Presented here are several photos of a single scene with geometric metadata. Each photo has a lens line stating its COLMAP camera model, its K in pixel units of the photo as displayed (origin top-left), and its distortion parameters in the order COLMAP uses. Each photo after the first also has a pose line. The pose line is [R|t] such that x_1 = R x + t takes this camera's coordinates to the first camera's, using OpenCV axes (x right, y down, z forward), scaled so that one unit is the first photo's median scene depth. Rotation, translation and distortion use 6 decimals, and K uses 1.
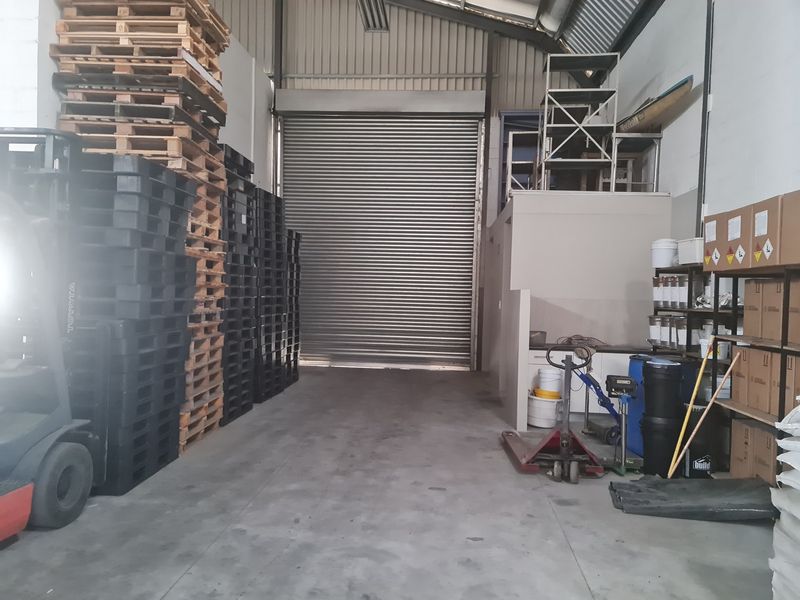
lens RADIAL K [[666.9, 0, 400.0], [0, 666.9, 300.0], [0, 0, 1]] dist [0.088947, -0.113707]
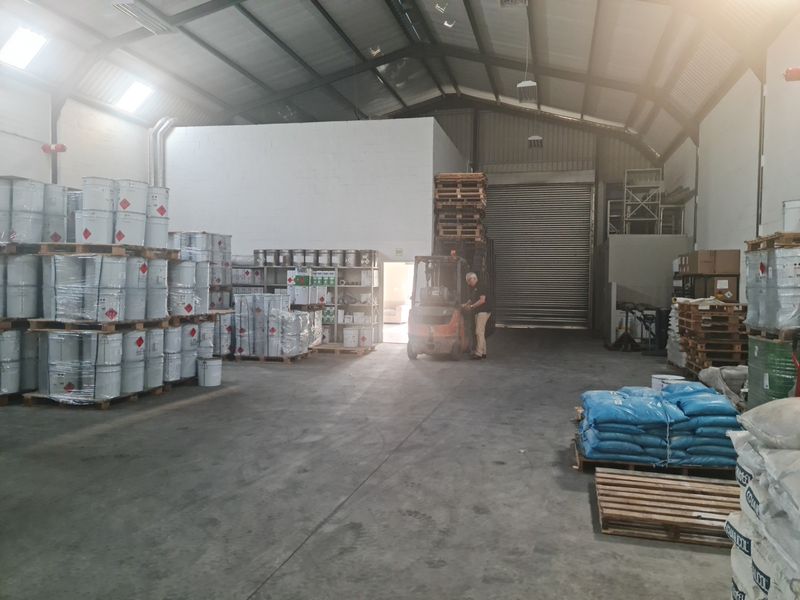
lens RADIAL K [[666.9, 0, 400.0], [0, 666.9, 300.0], [0, 0, 1]] dist [0.088947, -0.113707]
pose [[0.986972, -0.012939, -0.160370, -0.168234], [0.013775, 0.999897, 0.004105, 0.024855], [0.160300, -0.006261, 0.987048, -1.391521]]
